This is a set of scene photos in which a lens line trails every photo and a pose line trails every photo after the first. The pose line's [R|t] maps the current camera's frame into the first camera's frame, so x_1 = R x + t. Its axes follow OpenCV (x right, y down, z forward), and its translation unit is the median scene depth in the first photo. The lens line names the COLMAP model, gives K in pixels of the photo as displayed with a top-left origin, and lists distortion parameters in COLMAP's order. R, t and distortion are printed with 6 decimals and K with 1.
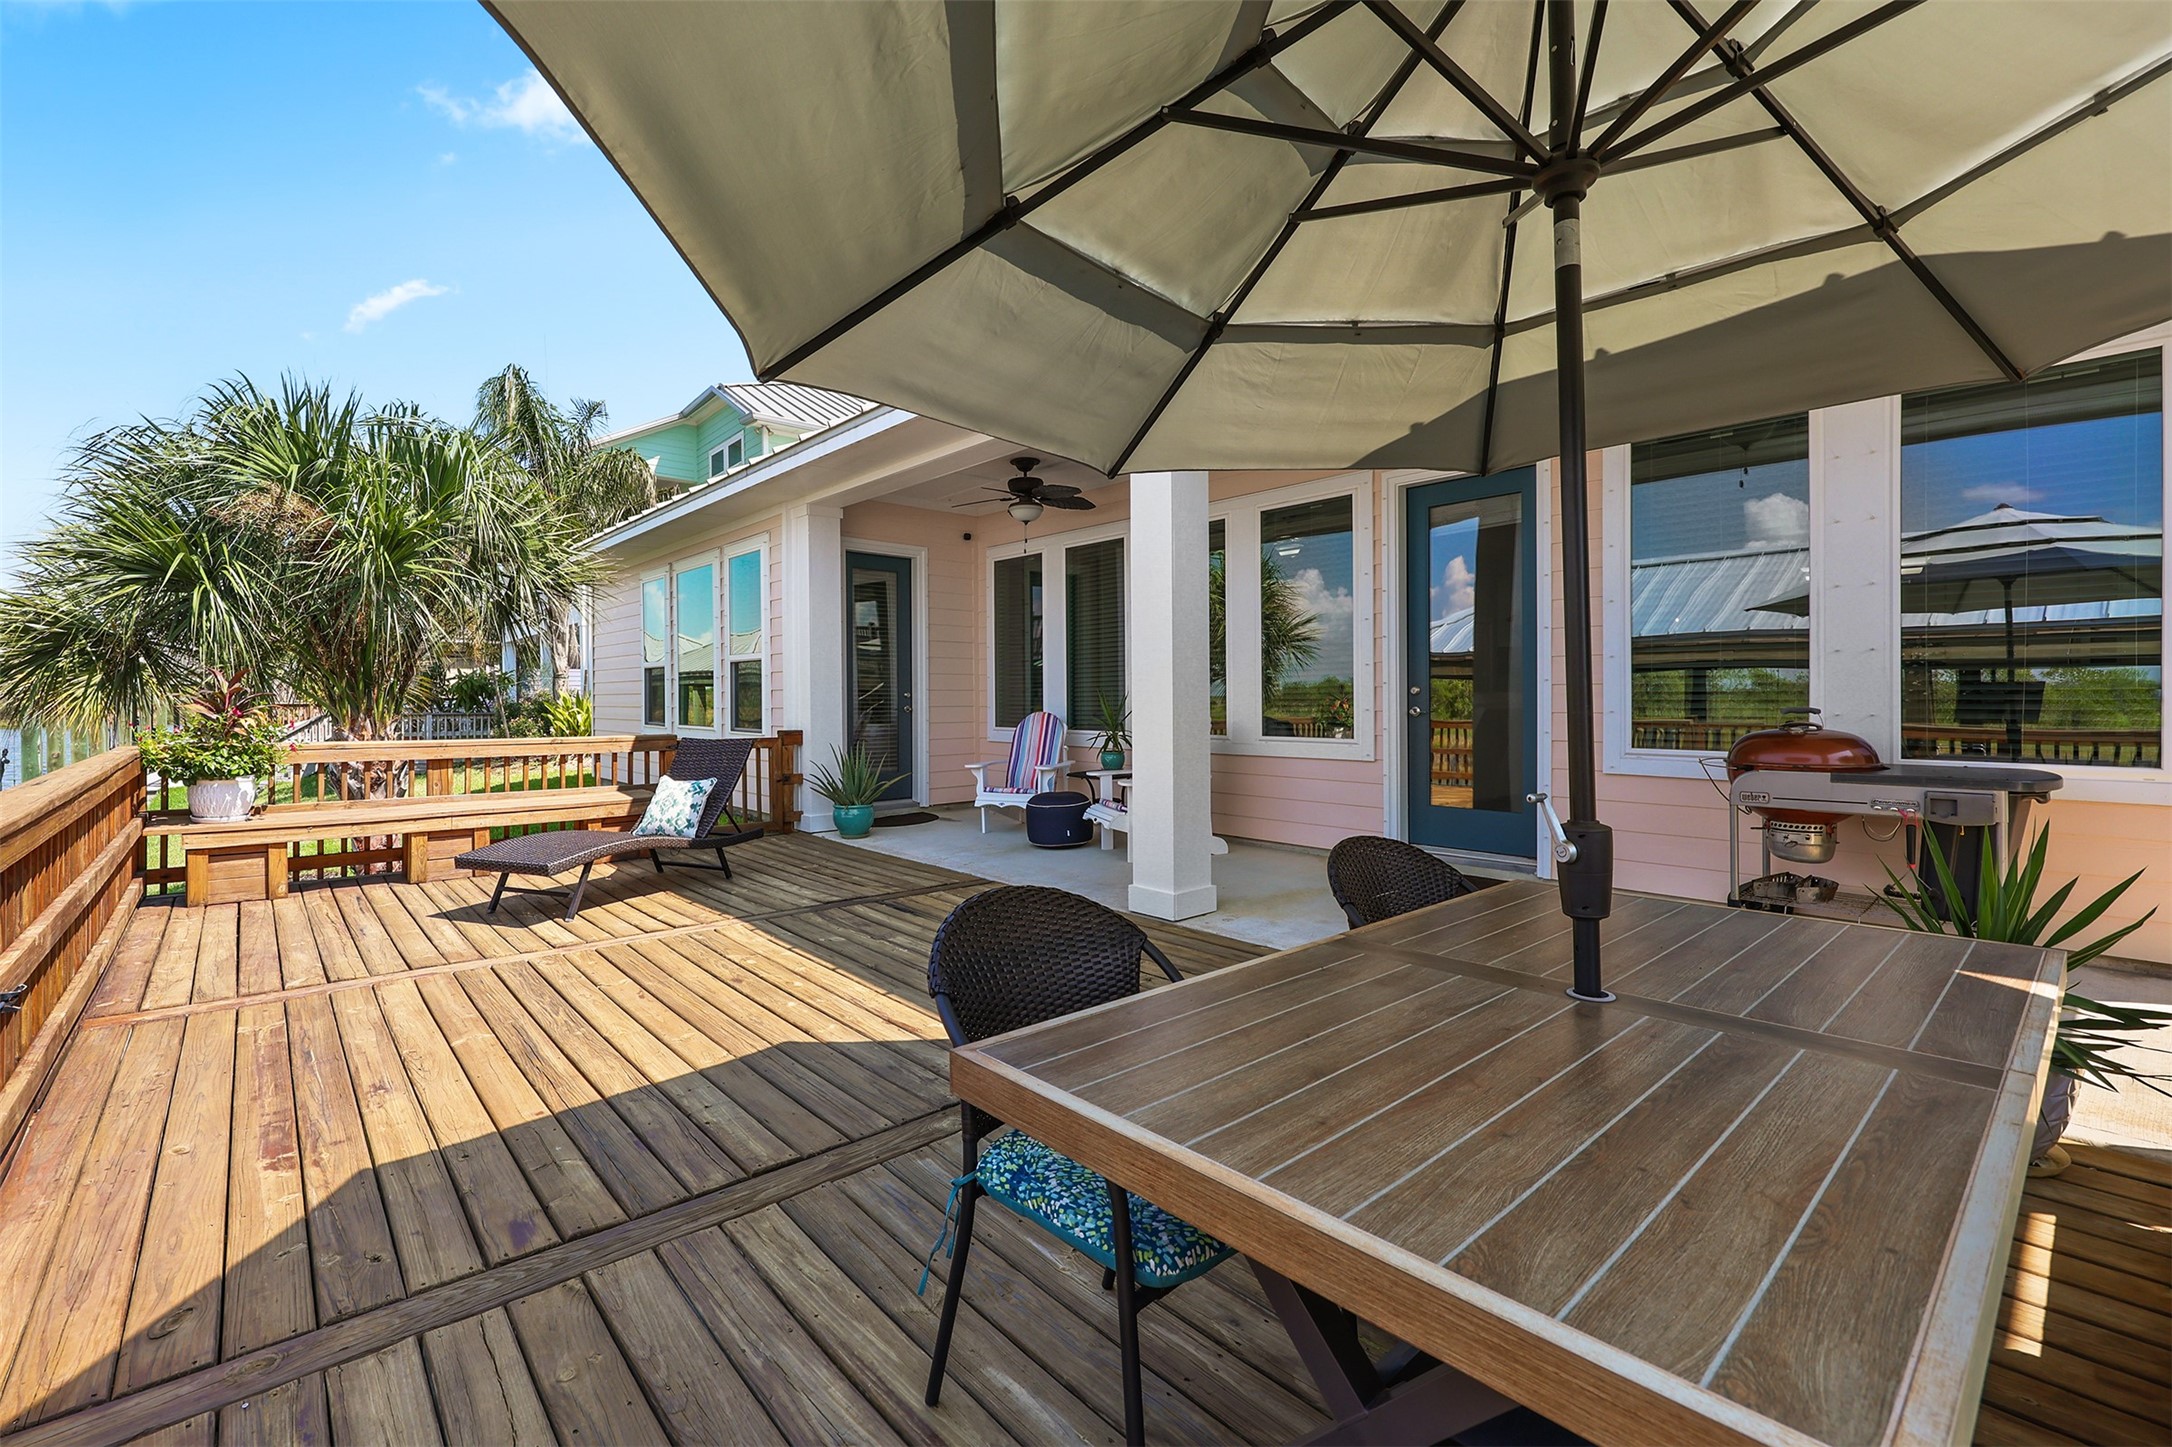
lens RADIAL K [[918.5, 0, 1084.8], [0, 918.5, 709.3], [0, 0, 1]] dist [0.011696, -0.000034]
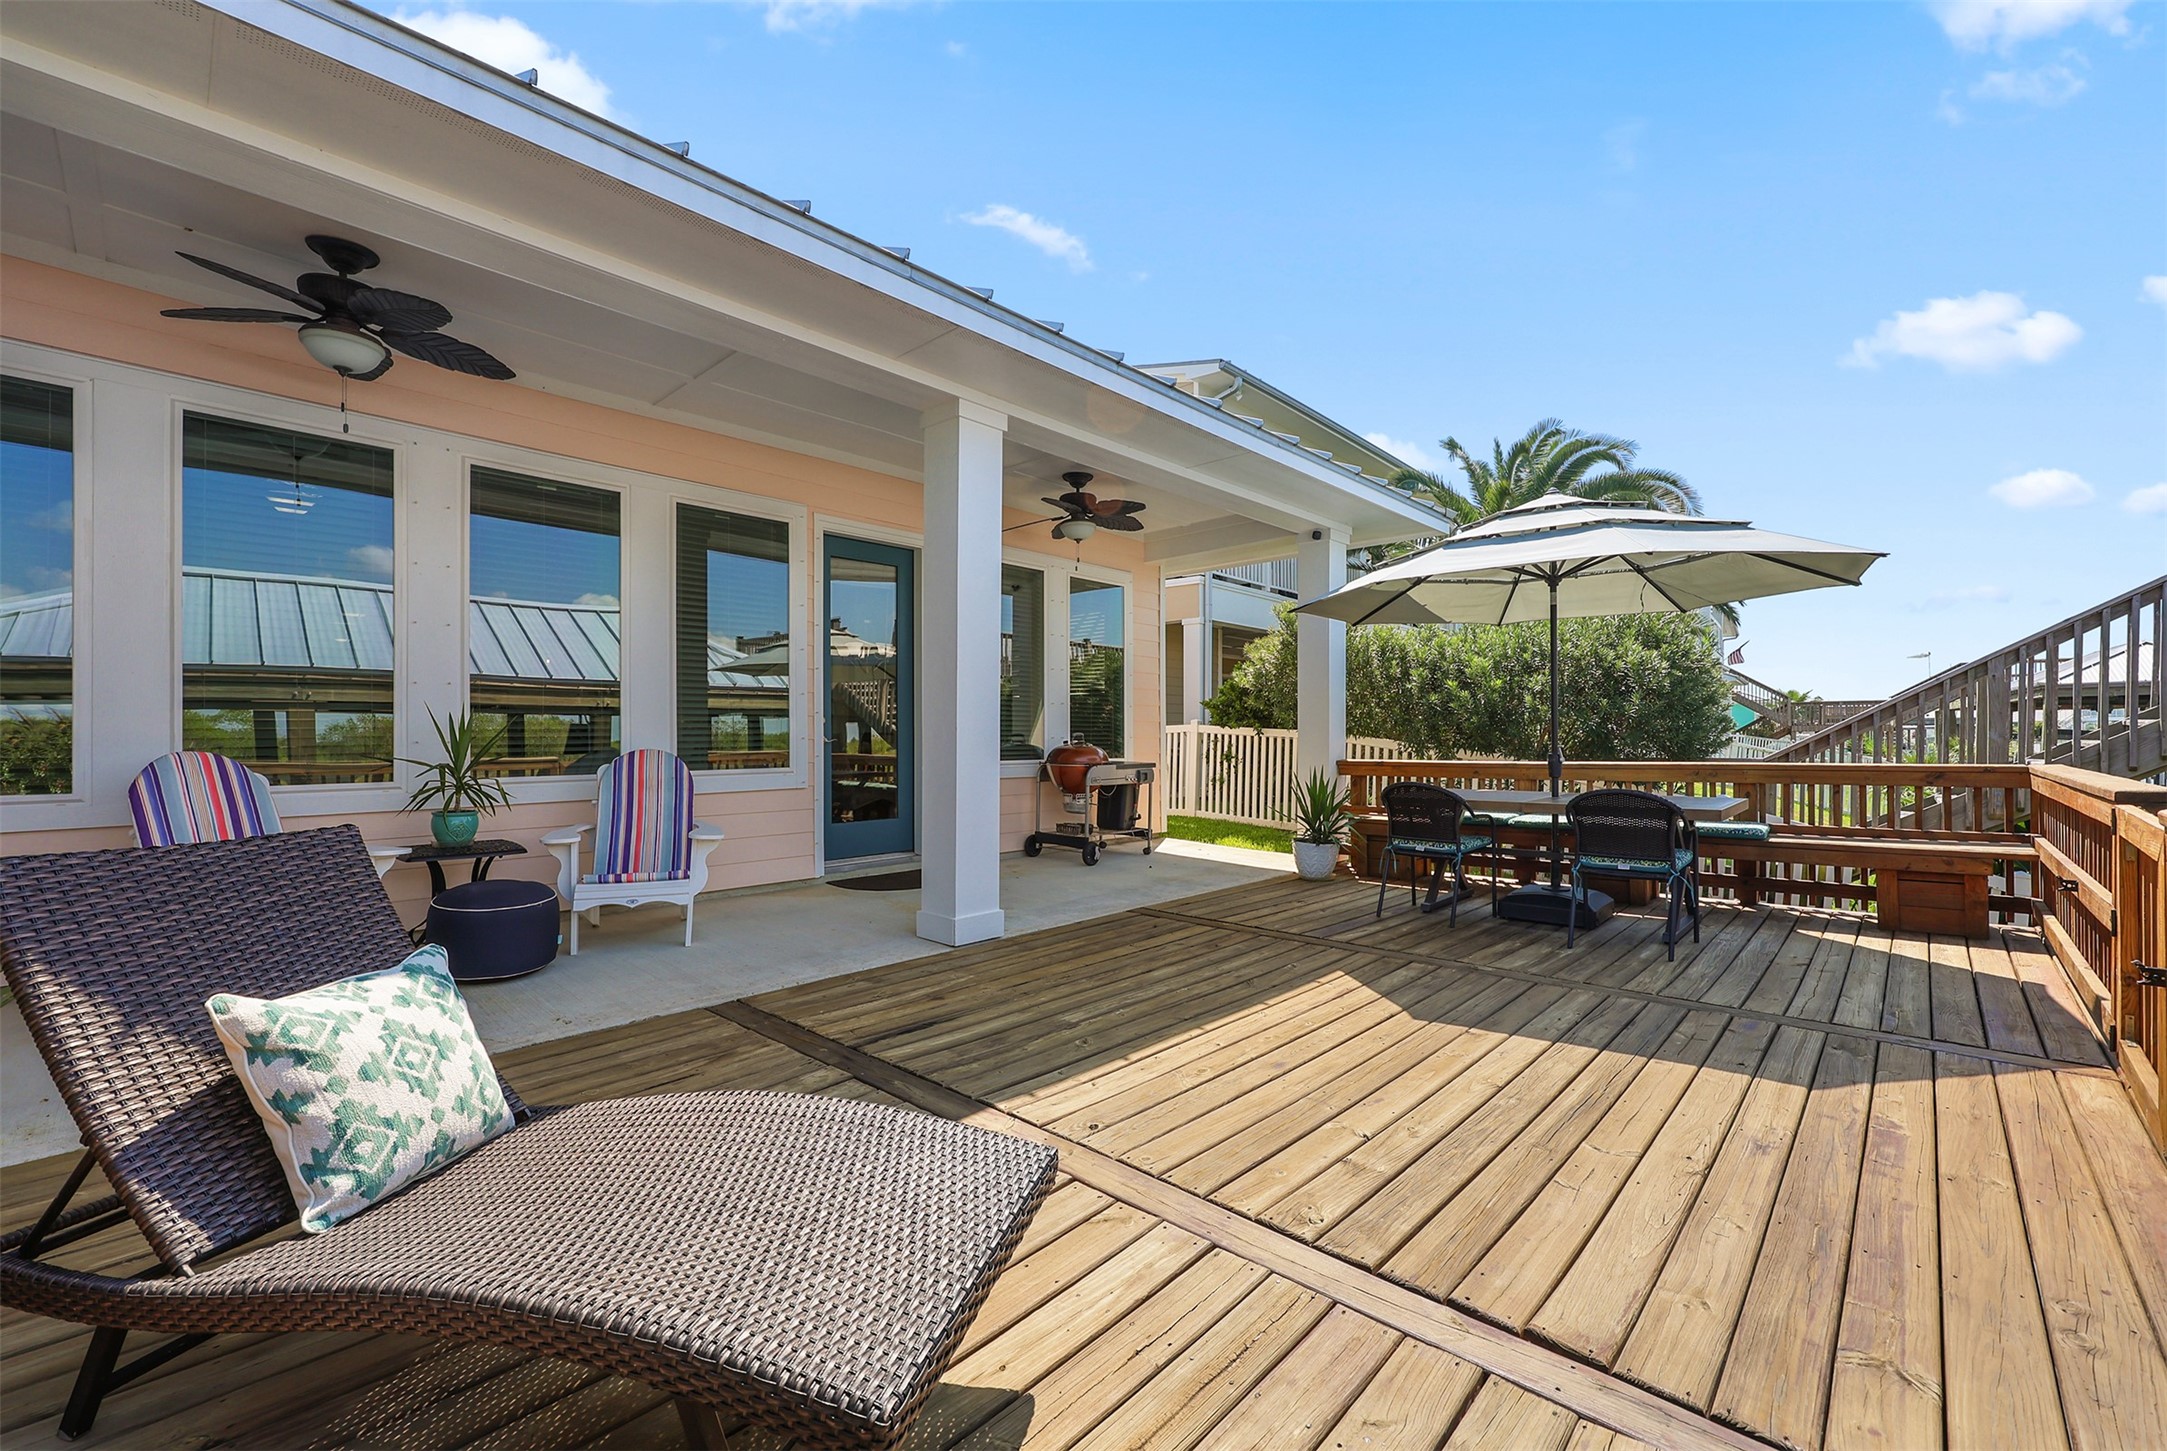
lens RADIAL K [[916.4, 0, 1044.9], [0, 916.4, 734.0], [0, 0, 1]] dist [0.011696, -0.000034]
pose [[-0.079600, 0.007857, 0.996796, -1.570876], [0.013533, 0.999885, -0.006800, 0.022460], [-0.996735, 0.012949, -0.079697, 1.730257]]
